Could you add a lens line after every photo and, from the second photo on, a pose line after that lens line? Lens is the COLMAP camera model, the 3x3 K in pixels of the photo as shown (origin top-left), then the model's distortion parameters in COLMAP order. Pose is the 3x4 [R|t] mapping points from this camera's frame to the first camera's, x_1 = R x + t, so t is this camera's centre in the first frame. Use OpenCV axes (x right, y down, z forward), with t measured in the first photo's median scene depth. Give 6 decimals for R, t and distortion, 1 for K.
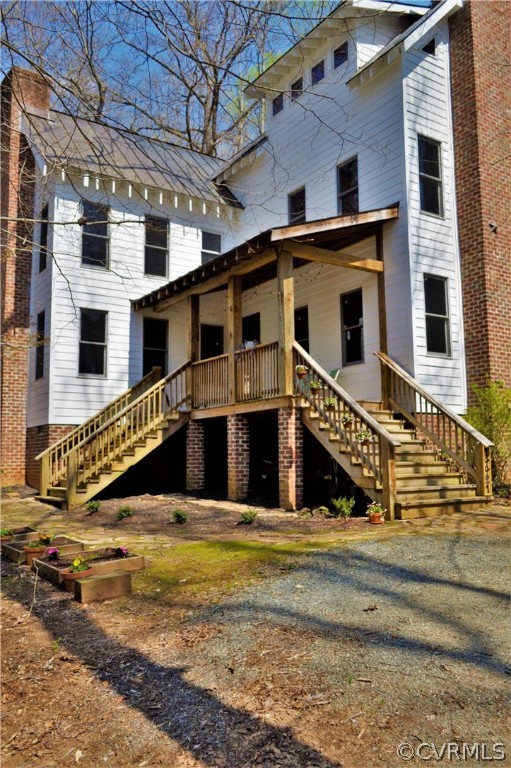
lens RADIAL K [[653.6, 0, 252.8], [0, 653.6, 385.3], [0, 0, 1]] dist [-0.014723, 0.005098]
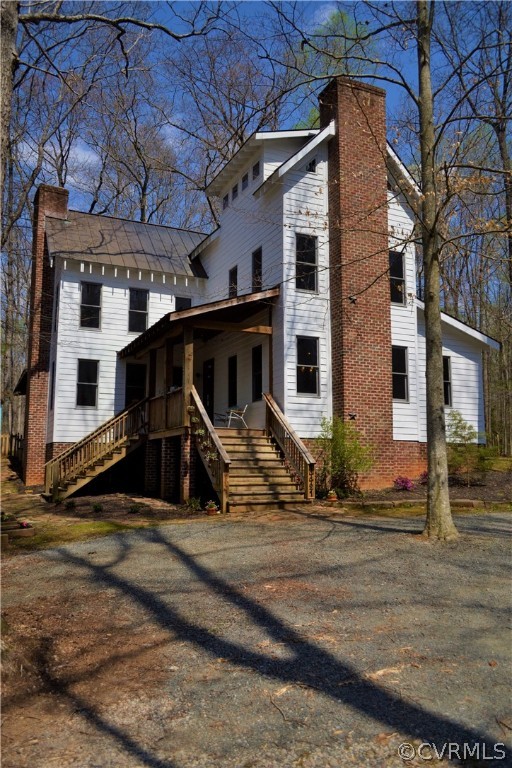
lens RADIAL K [[609.5, 0, 259.4], [0, 609.5, 385.5], [0, 0, 1]] dist [-0.008844, -0.002859]
pose [[0.989310, -0.006778, -0.145668, 0.351920], [0.004817, 0.999893, -0.013810, -0.046974], [0.145746, 0.012961, 0.989237, -0.265430]]
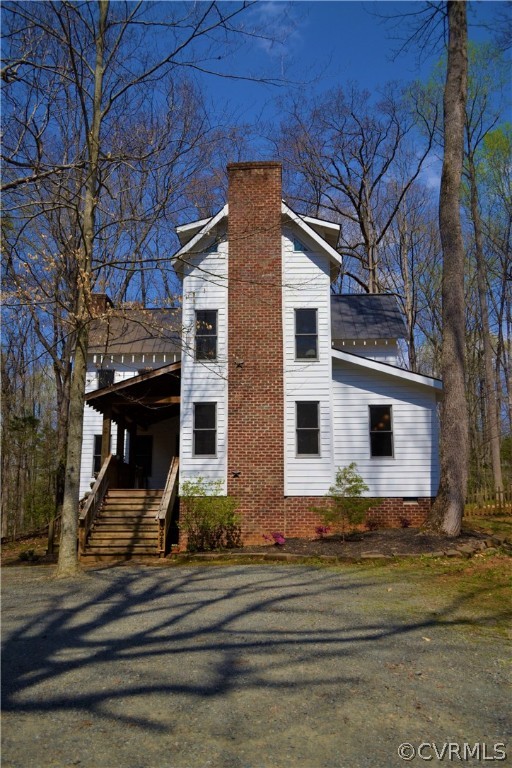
lens RADIAL K [[648.8, 0, 256.3], [0, 648.8, 382.0], [0, 0, 1]] dist [-0.007505, -0.009720]
pose [[0.809382, -0.123720, -0.574104, 1.188381], [0.062300, 0.990130, -0.125543, -0.020066], [0.583969, 0.065846, 0.809101, -0.130637]]
